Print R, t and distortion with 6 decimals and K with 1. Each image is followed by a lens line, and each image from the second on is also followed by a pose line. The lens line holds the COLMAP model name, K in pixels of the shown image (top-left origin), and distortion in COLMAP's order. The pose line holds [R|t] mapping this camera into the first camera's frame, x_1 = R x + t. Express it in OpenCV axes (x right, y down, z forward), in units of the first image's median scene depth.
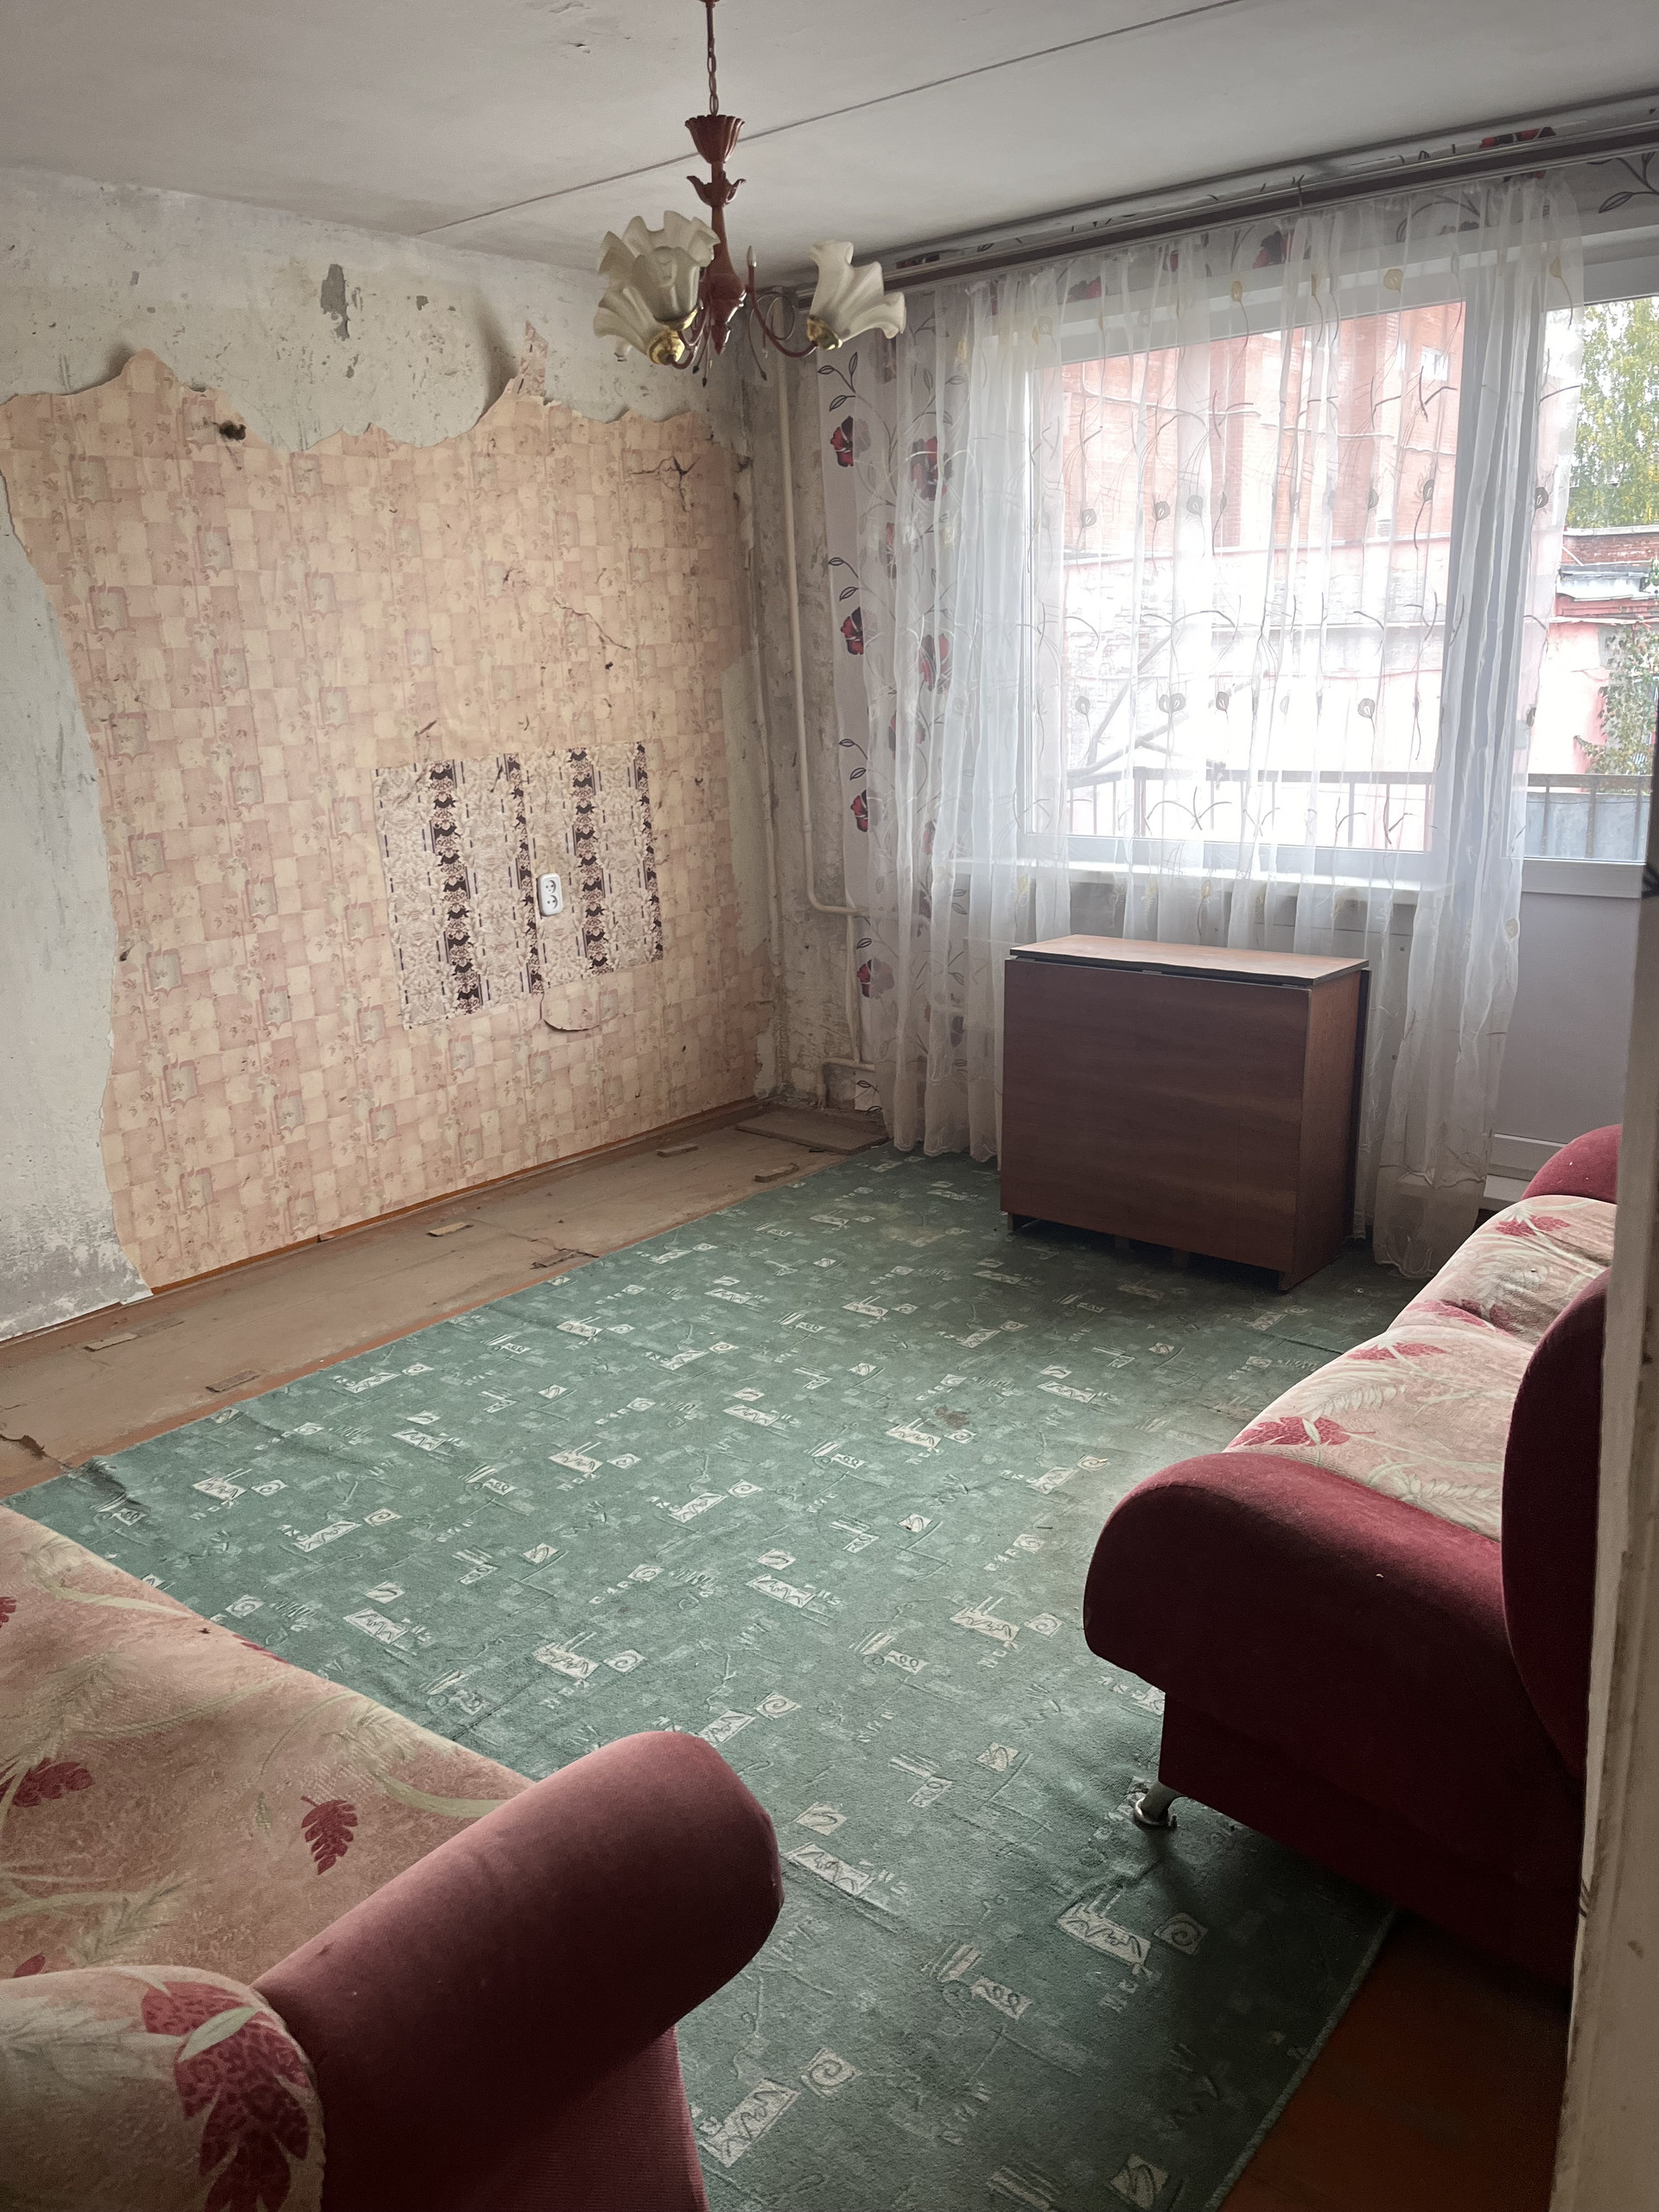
lens RADIAL K [[1672.9, 0, 838.4], [0, 1672.9, 1098.7], [0, 0, 1]] dist [0.063102, -0.089524]
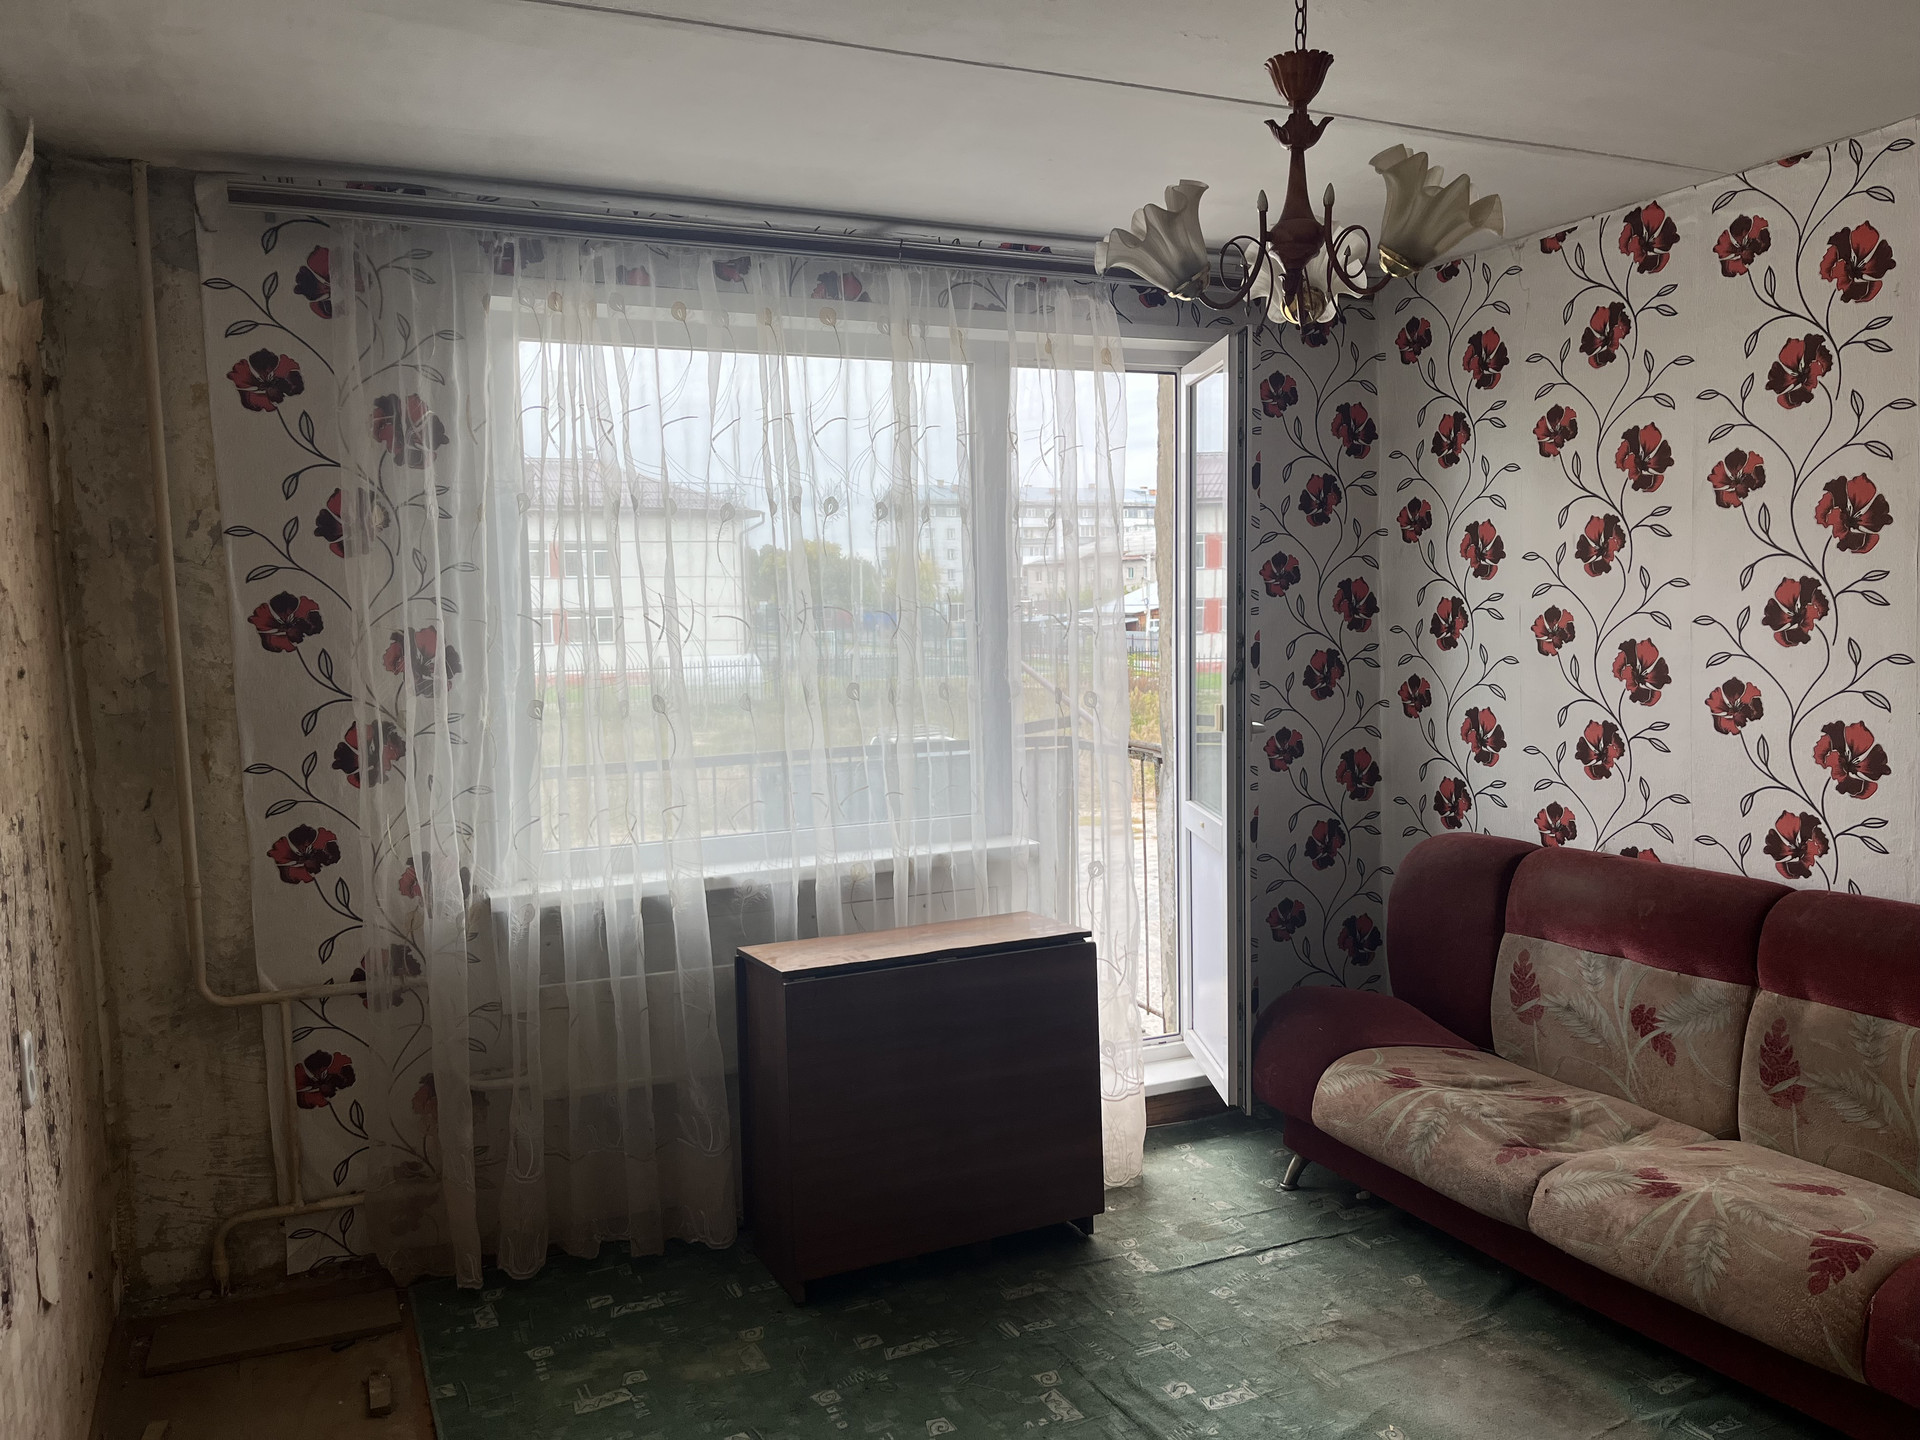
lens RADIAL K [[1452.1, 0, 959.9], [0, 1452.1, 735.4], [0, 0, 1]] dist [0.063102, -0.089524]
pose [[0.438547, -0.058768, 0.896785, -0.547019], [0.240261, 0.969206, -0.053979, -0.150893], [-0.865997, 0.239135, 0.439162, 0.576007]]
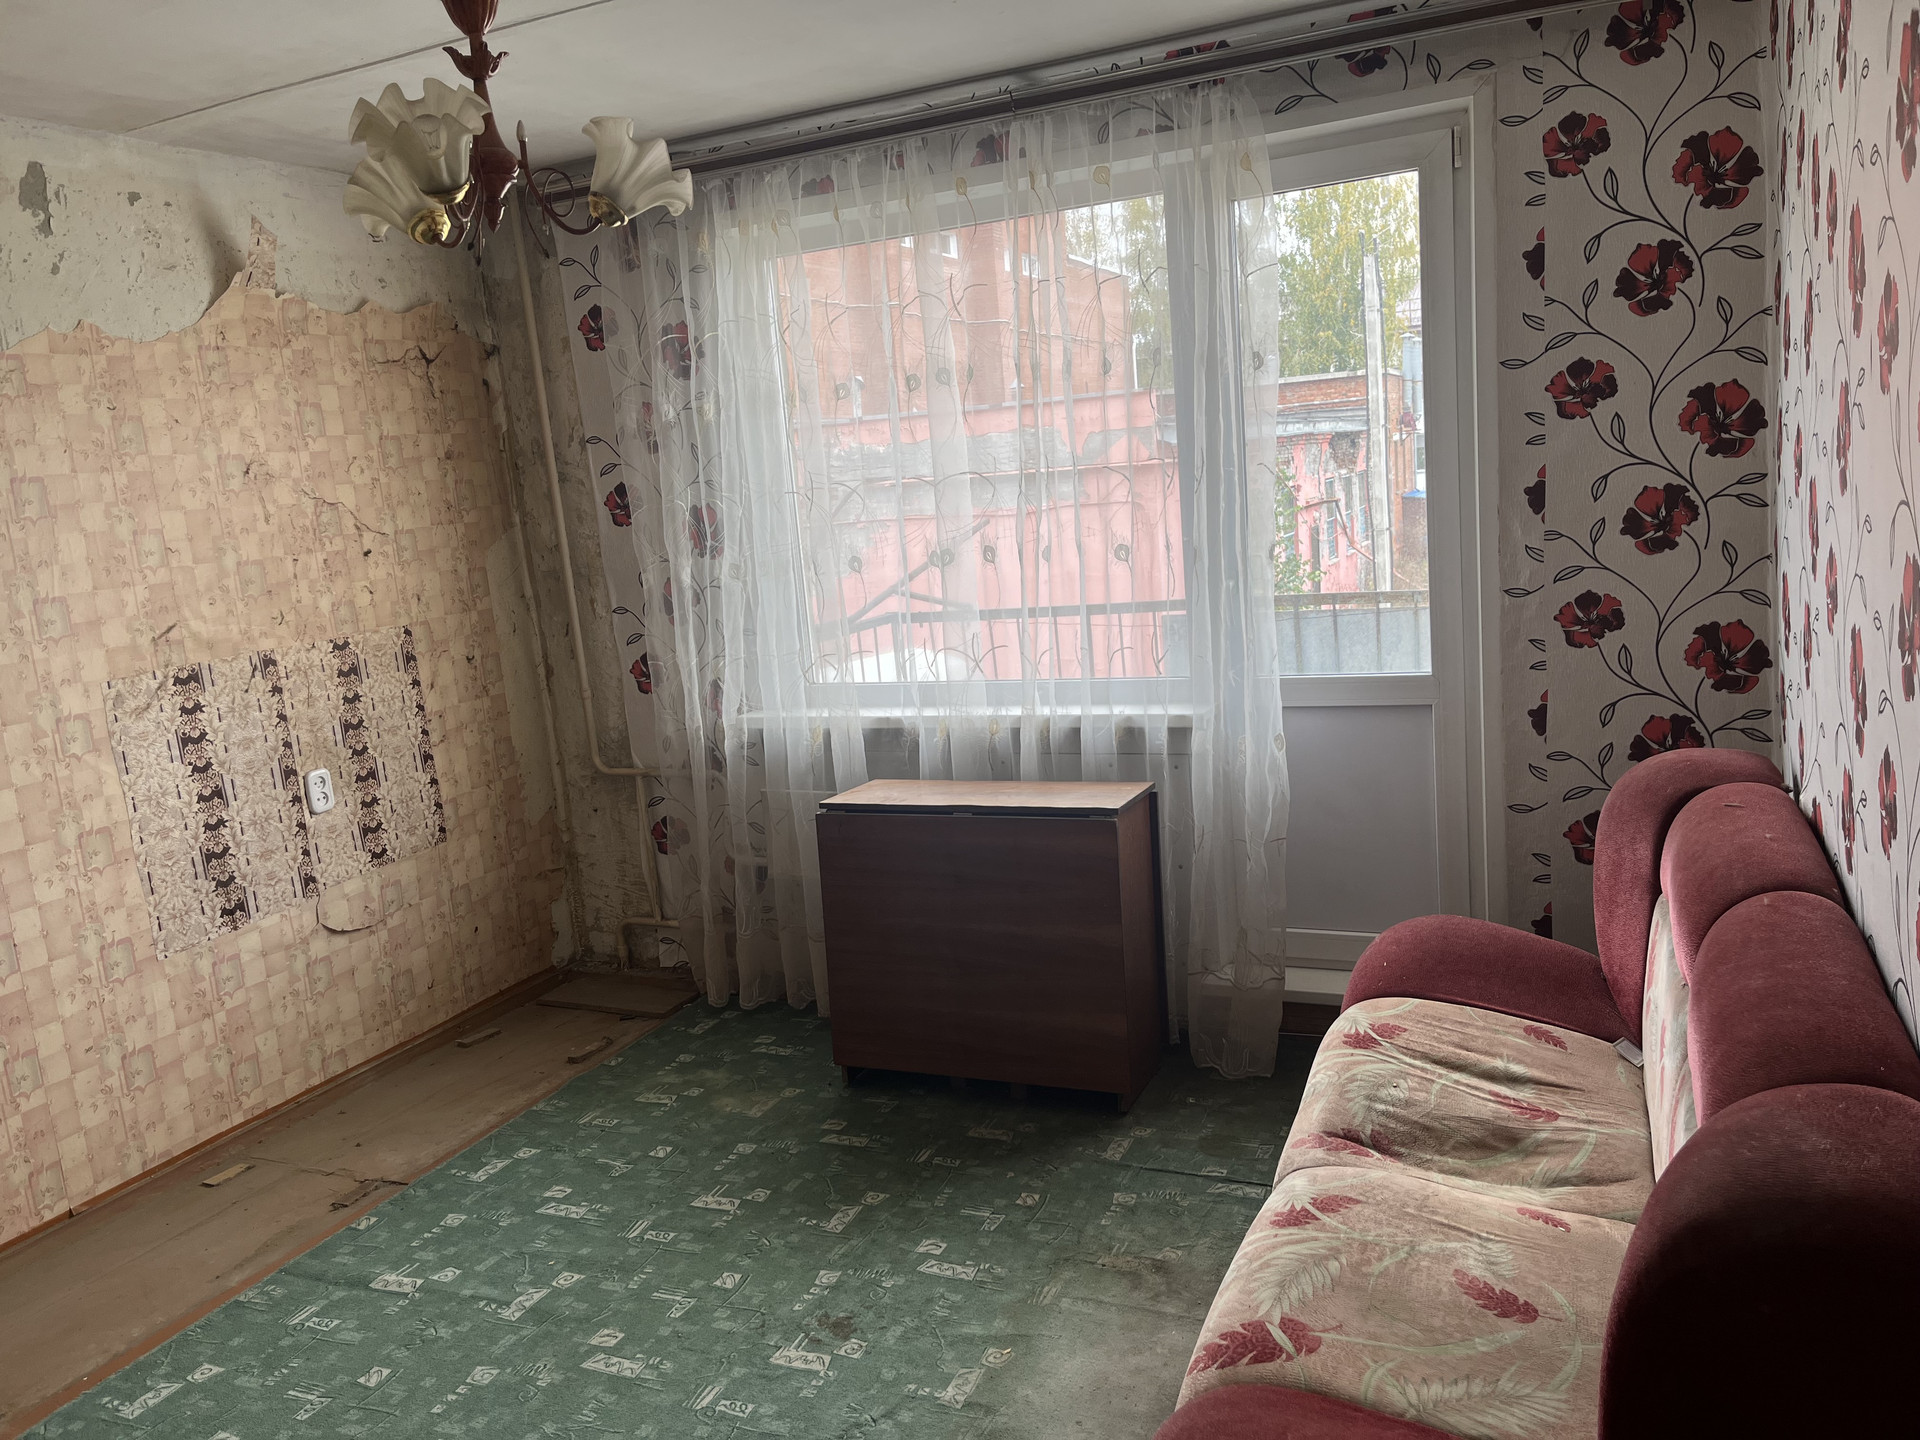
lens RADIAL K [[1452.1, 0, 949.0], [0, 1452.1, 719.2], [0, 0, 1]] dist [0.063102, -0.089524]
pose [[0.964425, -0.090288, 0.248460, -0.036010], [0.117684, 0.988235, -0.097686, -0.046256], [-0.236717, 0.123451, 0.963704, 0.133483]]
